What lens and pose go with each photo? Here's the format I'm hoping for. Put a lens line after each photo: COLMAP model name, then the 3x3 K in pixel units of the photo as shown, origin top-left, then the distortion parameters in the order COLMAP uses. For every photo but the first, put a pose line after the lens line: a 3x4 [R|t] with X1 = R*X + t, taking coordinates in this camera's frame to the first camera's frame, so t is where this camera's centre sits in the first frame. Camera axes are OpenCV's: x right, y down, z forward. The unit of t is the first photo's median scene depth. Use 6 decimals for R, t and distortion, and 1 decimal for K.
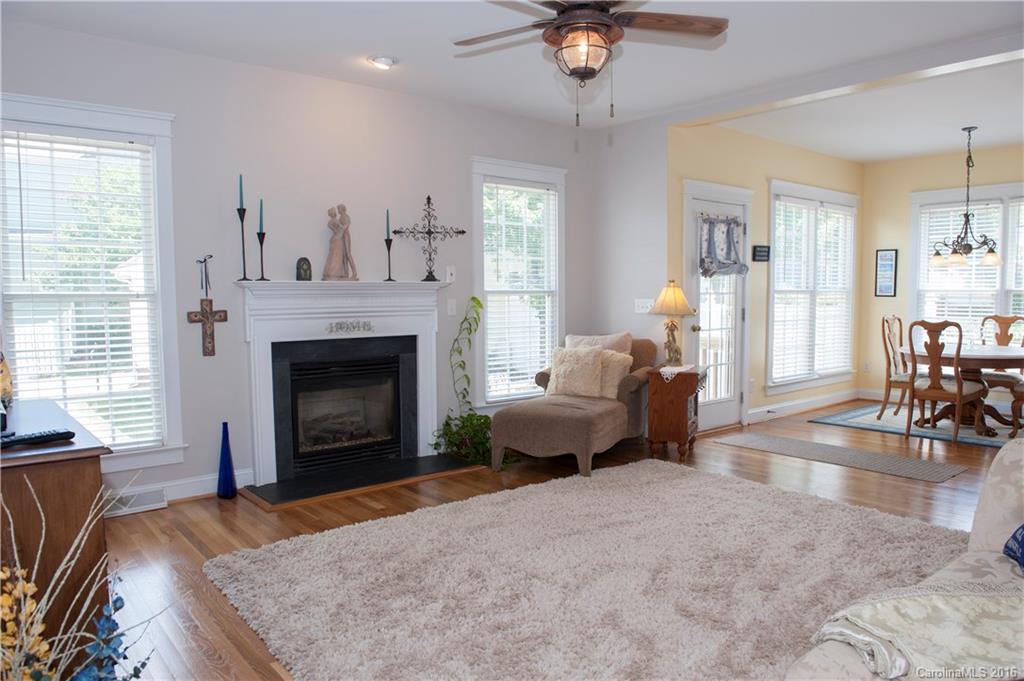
lens RADIAL K [[700.6, 0, 508.0], [0, 700.6, 346.5], [0, 0, 1]] dist [-0.051590, -0.002686]
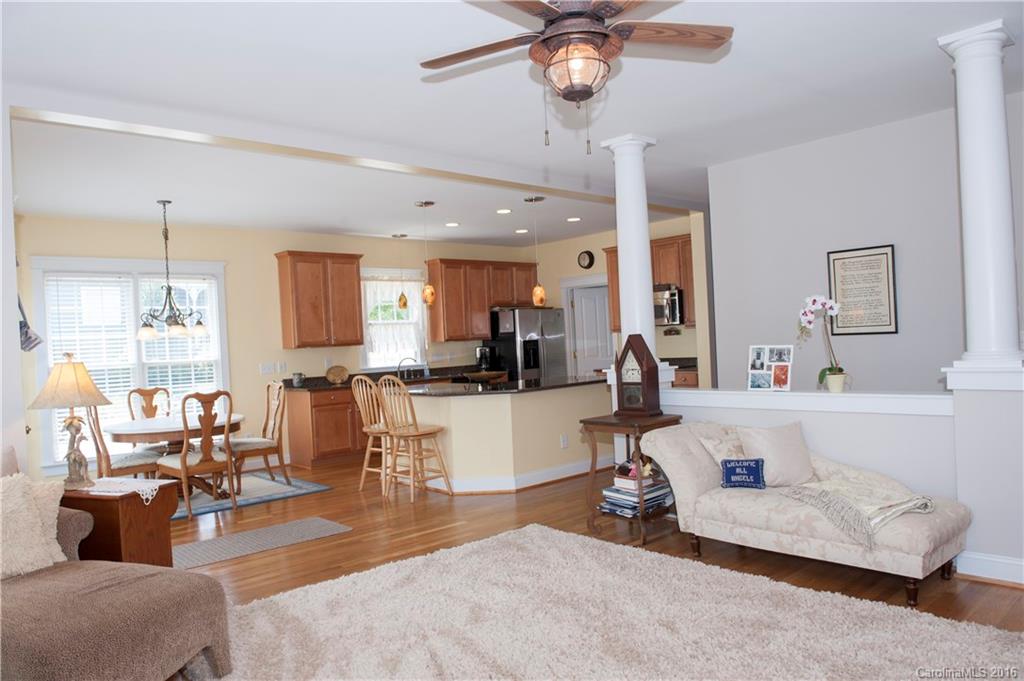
lens RADIAL K [[705.0, 0, 512.0], [0, 705.0, 340.5], [0, 0, 1]] dist [-0.001705, -0.000804]
pose [[-0.033824, 0.008554, 0.999391, -0.449534], [0.124053, 0.992266, -0.004295, -0.057397], [-0.991699, 0.123832, -0.034624, 0.647473]]
